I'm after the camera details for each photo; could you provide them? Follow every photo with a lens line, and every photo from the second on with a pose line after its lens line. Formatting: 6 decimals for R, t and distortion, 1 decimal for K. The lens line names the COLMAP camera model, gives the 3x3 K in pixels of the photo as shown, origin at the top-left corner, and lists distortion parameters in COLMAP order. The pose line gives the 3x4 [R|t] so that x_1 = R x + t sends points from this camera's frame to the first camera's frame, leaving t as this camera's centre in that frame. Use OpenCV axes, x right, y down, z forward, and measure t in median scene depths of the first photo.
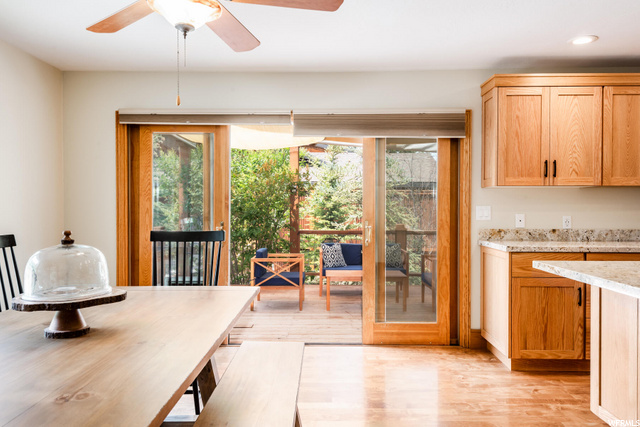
lens RADIAL K [[436.8, 0, 319.3], [0, 436.8, 213.5], [0, 0, 1]] dist [0.005565, 0.001930]
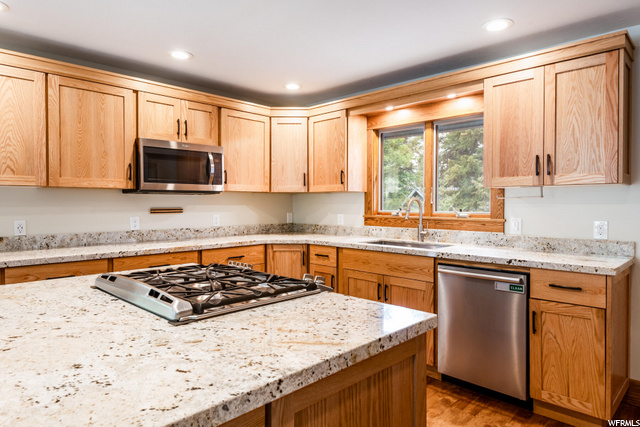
lens RADIAL K [[402.0, 0, 319.3], [0, 402.0, 209.7], [0, 0, 1]] dist [0.007241, 0.000749]
pose [[0.697170, -0.015885, 0.716730, 0.442794], [0.008684, 0.999868, 0.013713, -0.022909], [-0.716853, -0.003336, 0.697216, 0.040157]]
